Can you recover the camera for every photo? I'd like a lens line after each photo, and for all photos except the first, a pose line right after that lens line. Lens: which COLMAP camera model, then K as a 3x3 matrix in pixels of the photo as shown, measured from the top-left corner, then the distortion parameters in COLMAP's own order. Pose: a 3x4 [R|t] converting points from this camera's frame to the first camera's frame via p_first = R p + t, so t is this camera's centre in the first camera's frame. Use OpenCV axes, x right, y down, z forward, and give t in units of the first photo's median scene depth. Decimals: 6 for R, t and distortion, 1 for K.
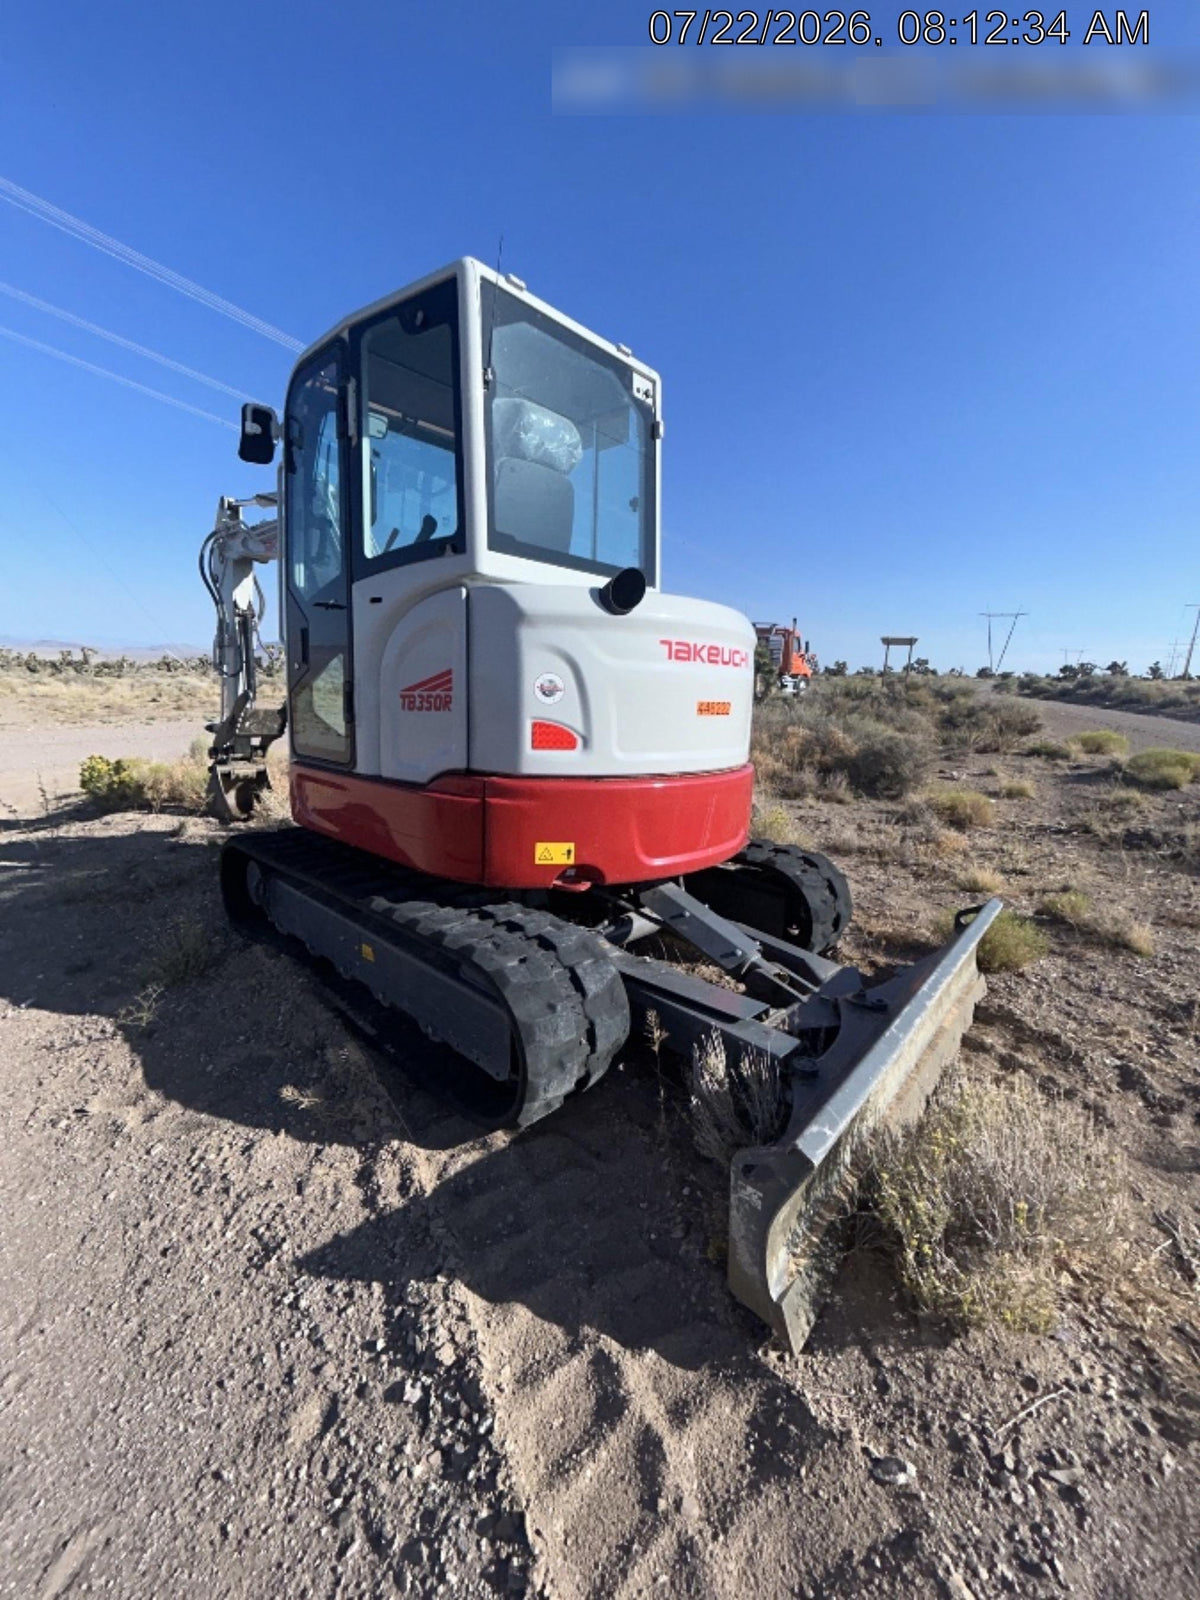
lens RADIAL K [[643.6, 0, 613.6], [0, 643.6, 797.6], [0, 0, 1]] dist [-0.009654, 0.000640]
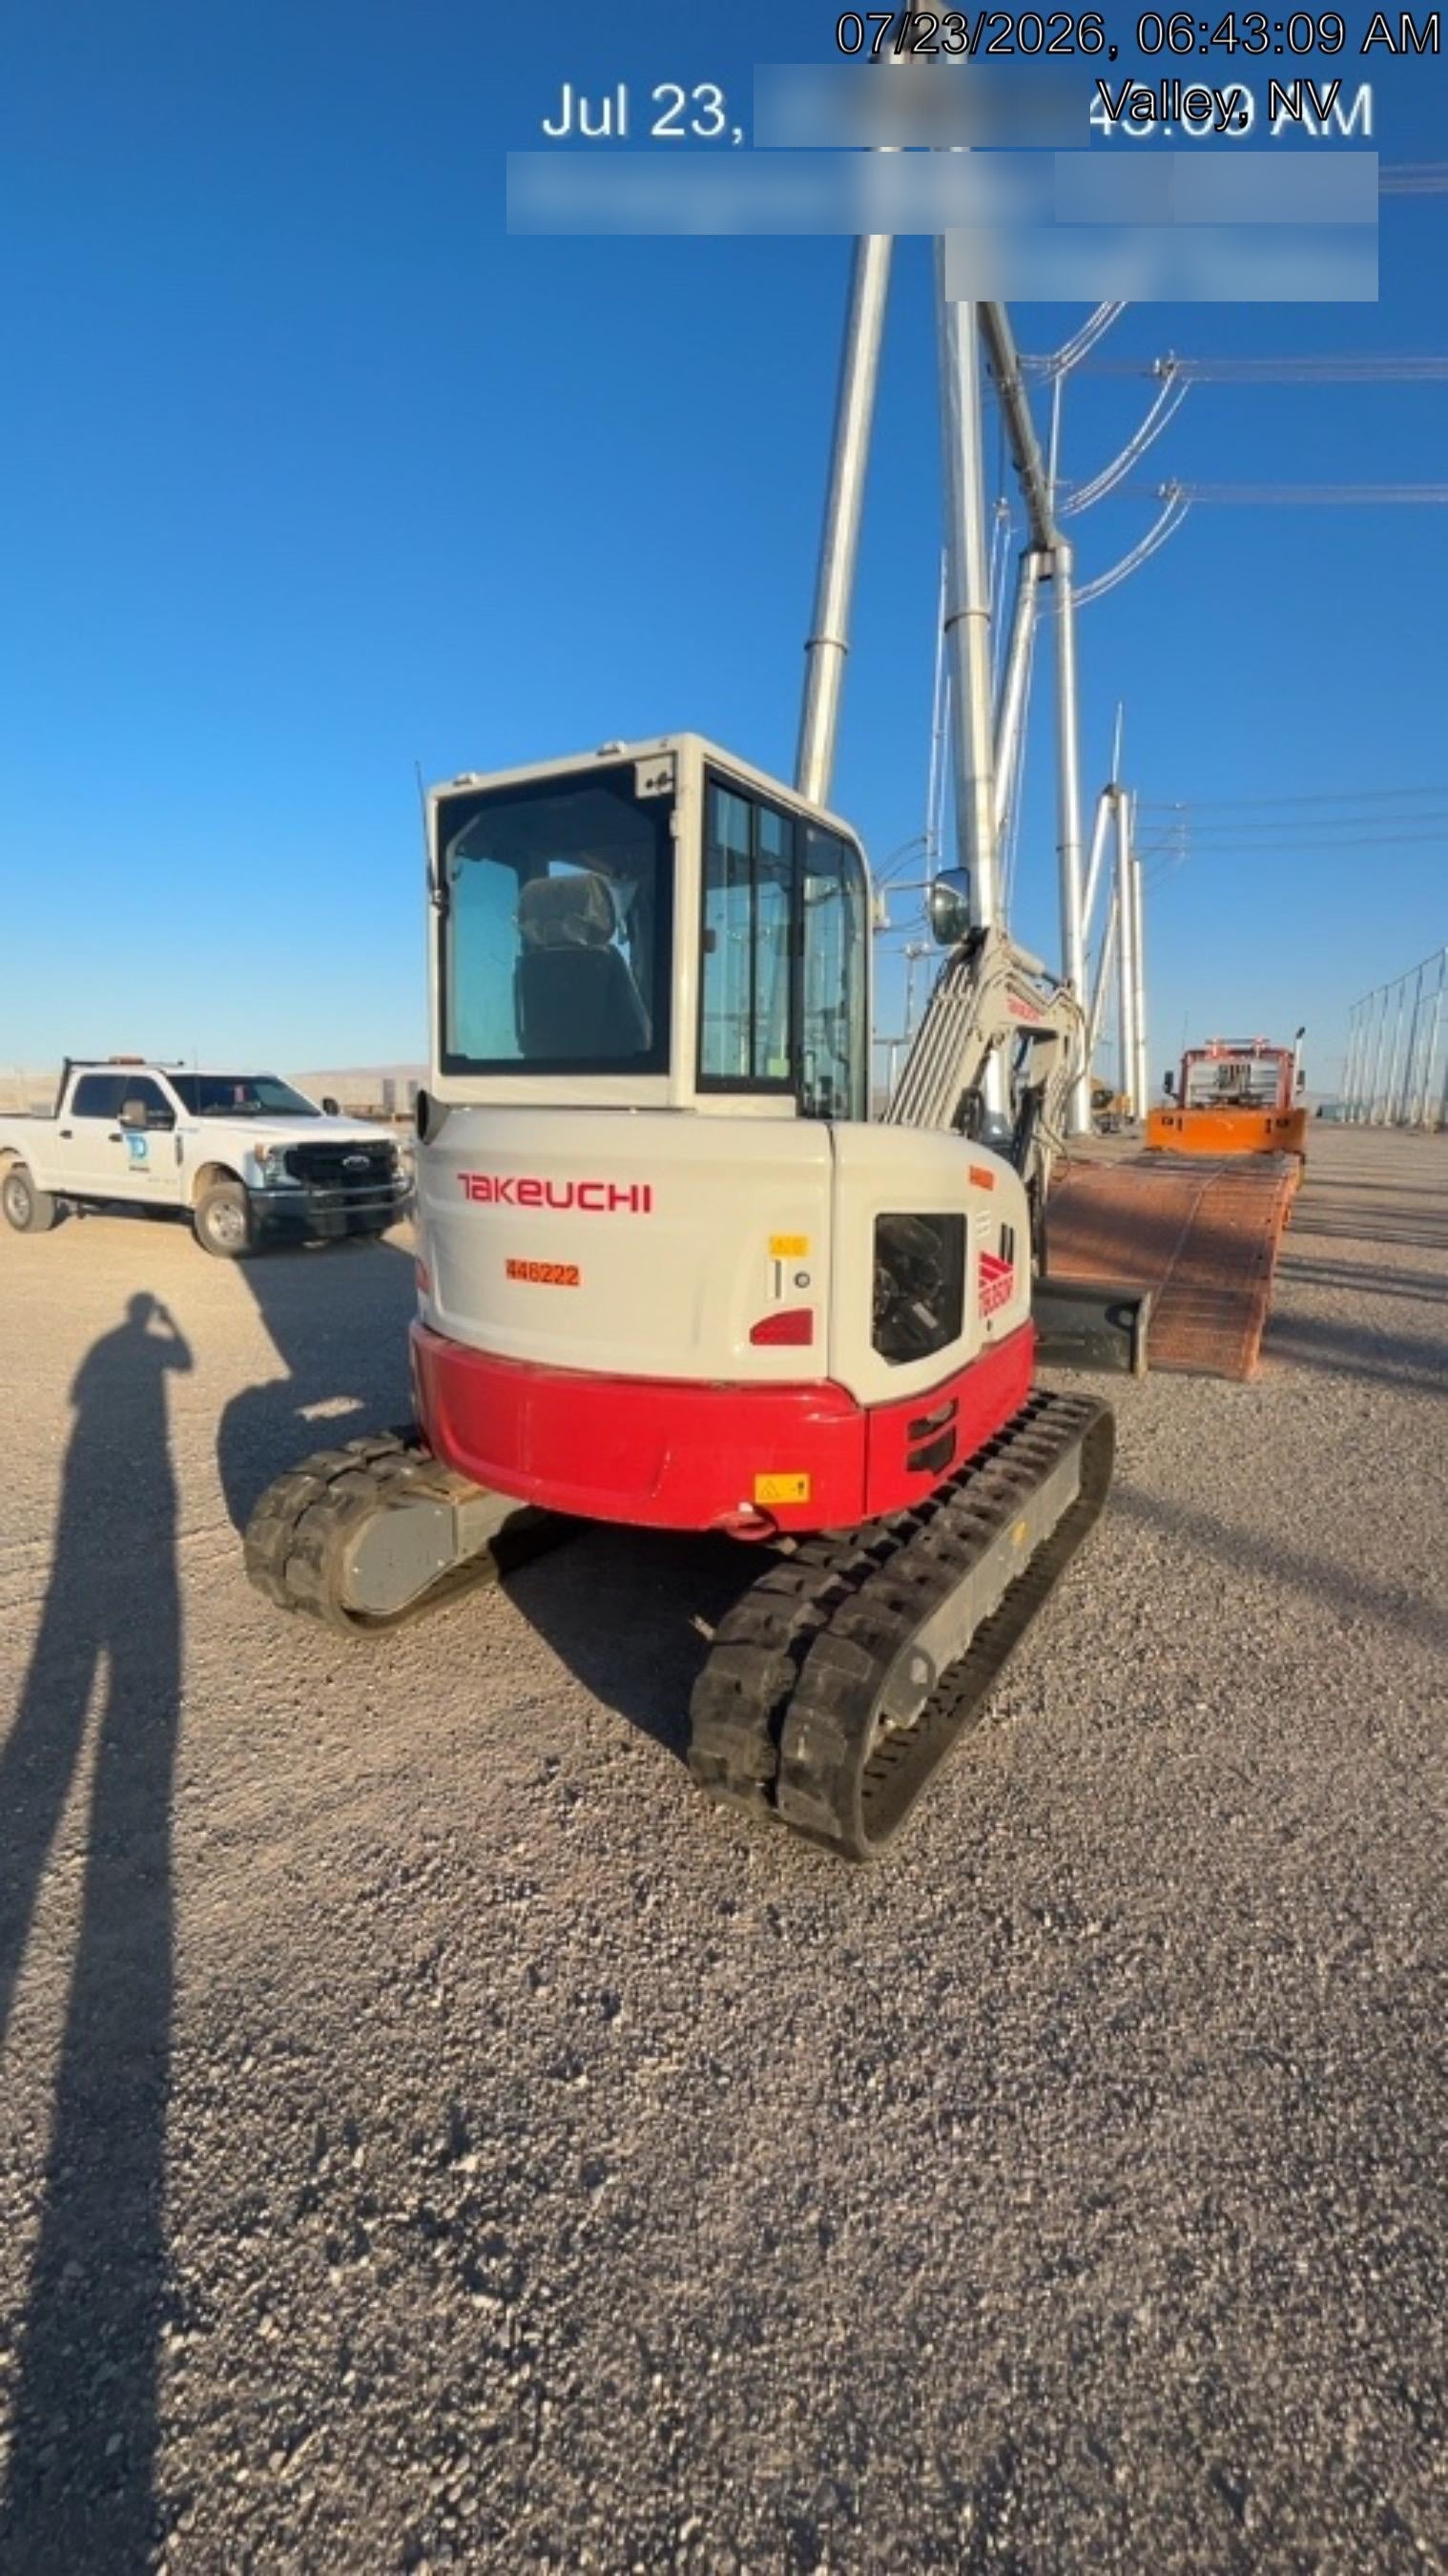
lens RADIAL K [[998.2, 0, 711.8], [0, 998.2, 1288.0], [0, 0, 1]] dist [0.003765, 0.000152]
pose [[0.207553, 0.150559, -0.966568, 1.245479], [-0.156194, 0.980509, 0.119190, -0.286397], [0.965673, 0.126234, 0.227023, 0.989665]]
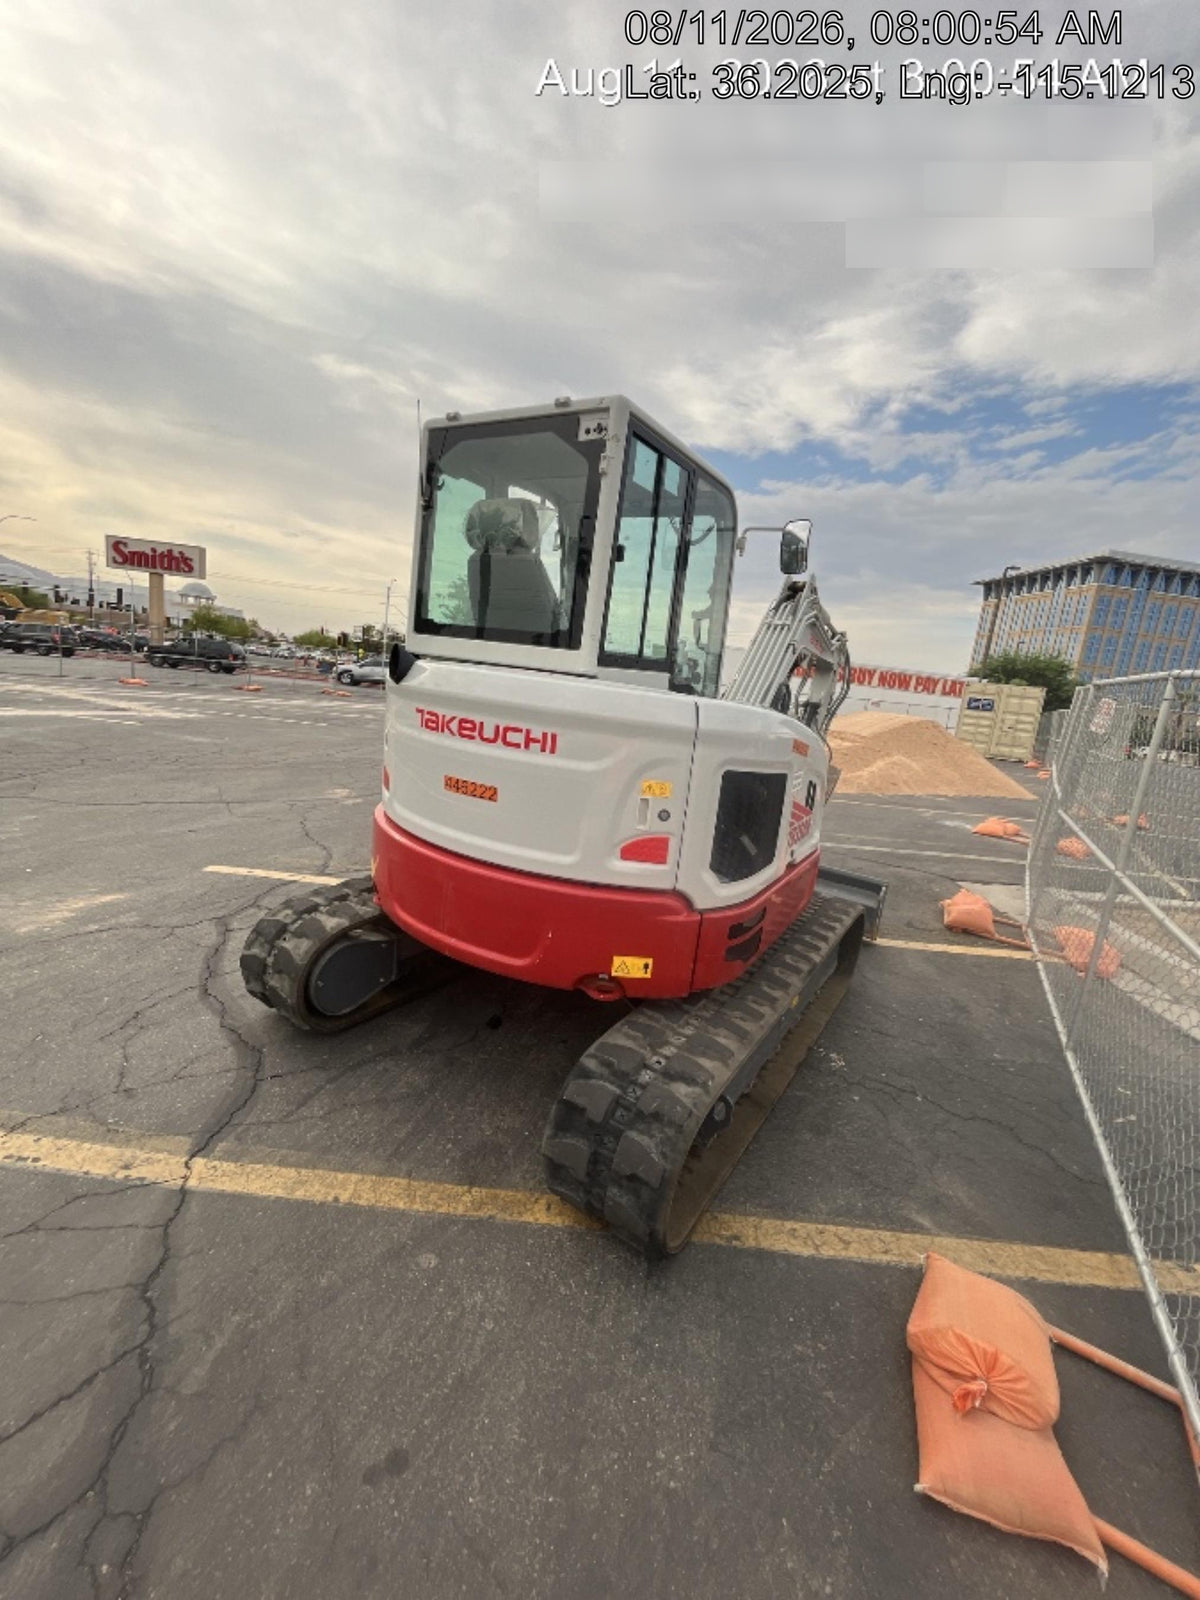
lens RADIAL K [[643.6, 0, 593.3], [0, 643.6, 800.4], [0, 0, 1]] dist [-0.009654, 0.000640]
pose [[0.187656, 0.198359, -0.961997, 1.097320], [-0.252471, 0.956231, 0.147920, -0.311959], [0.949233, 0.215119, 0.229523, 1.013154]]
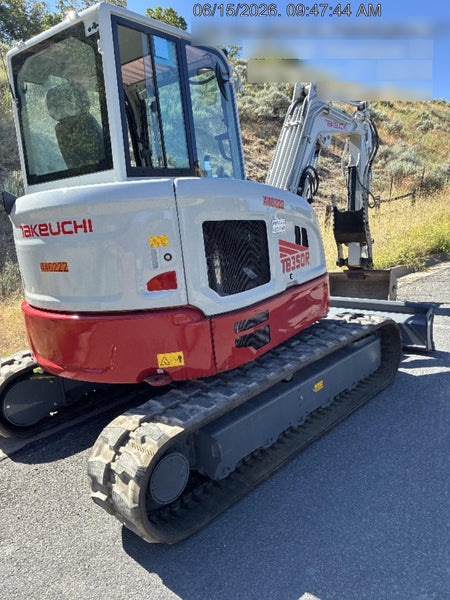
lens RADIAL K [[449.4, 0, 221.9], [0, 449.4, 301.3], [0, 0, 1]] dist [0.011560, -0.016877]
pose [[0.124123, 0.153315, -0.980351, 1.228244], [-0.053742, 0.987580, 0.147641, -0.241009], [0.990810, 0.034360, 0.130821, 1.301655]]
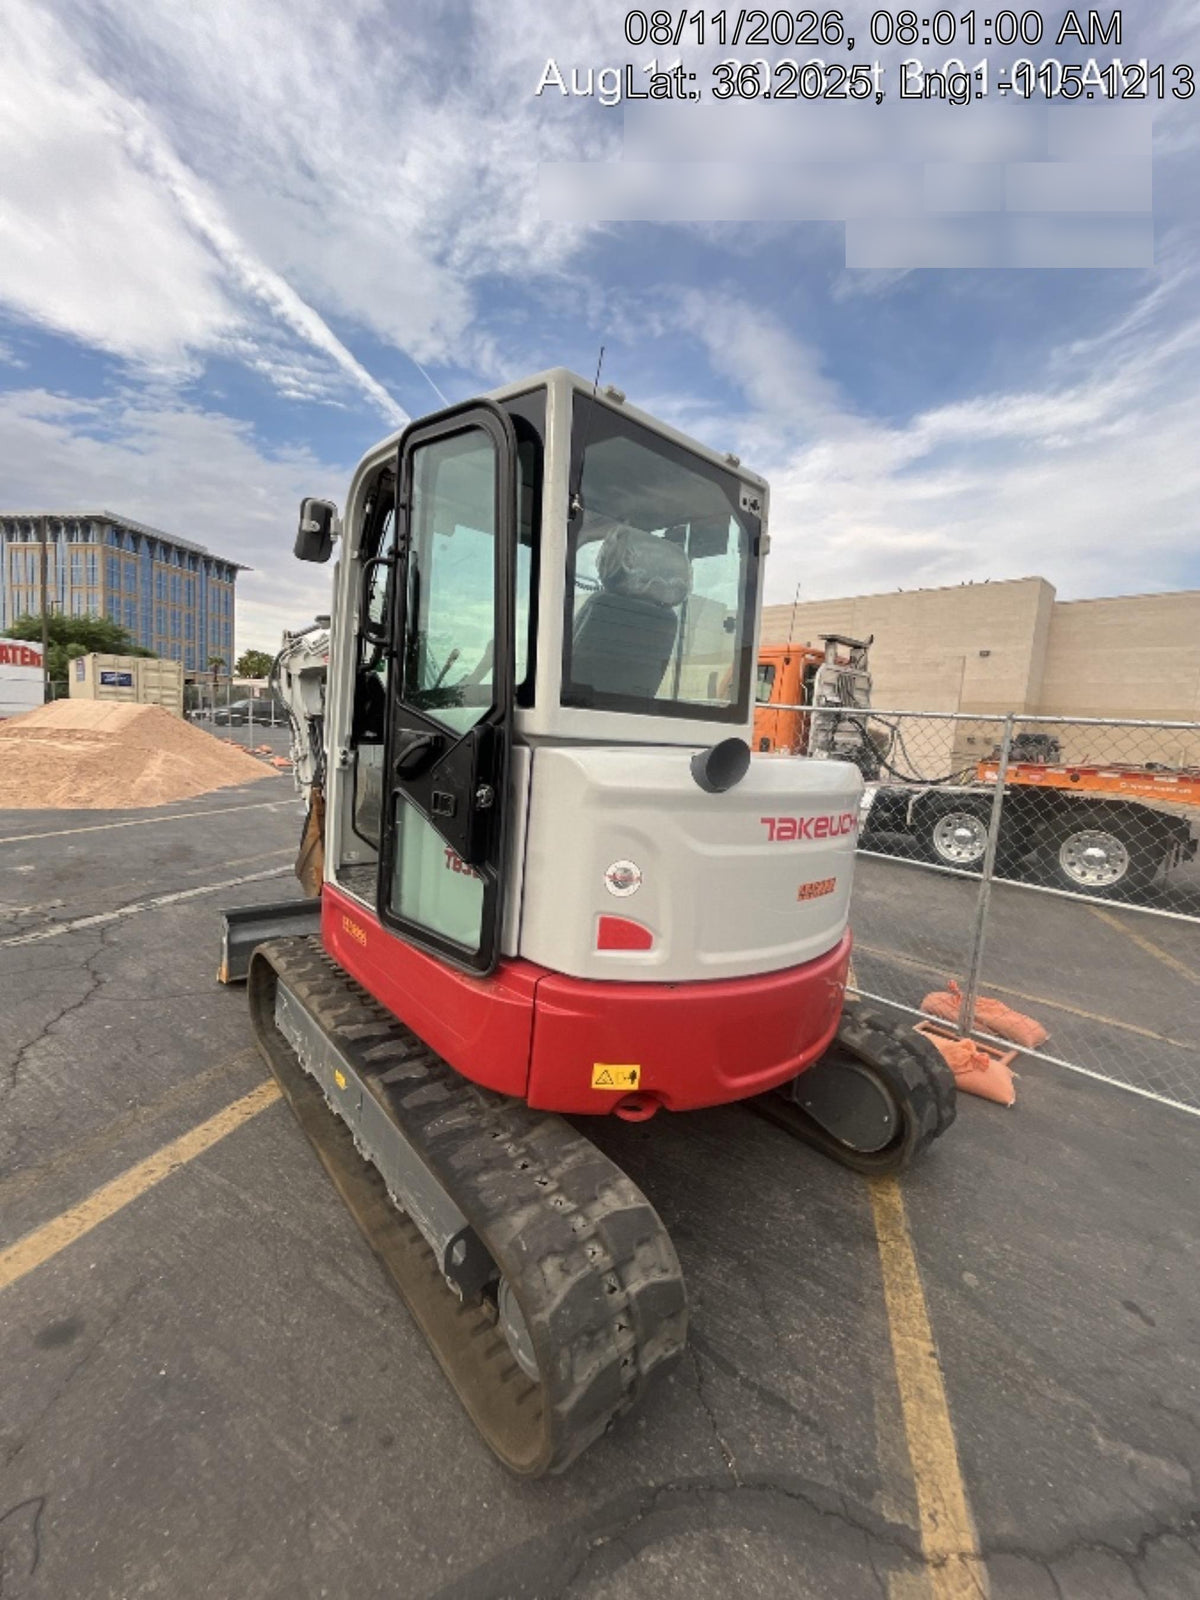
lens RADIAL K [[643.6, 0, 609.5], [0, 643.6, 798.7], [0, 0, 1]] dist [-0.009654, 0.000640]
pose [[0.994927, 0.063404, -0.078107, -0.053781], [-0.066423, 0.997118, -0.036668, -0.216573], [0.075557, 0.041670, 0.996270, 0.163727]]
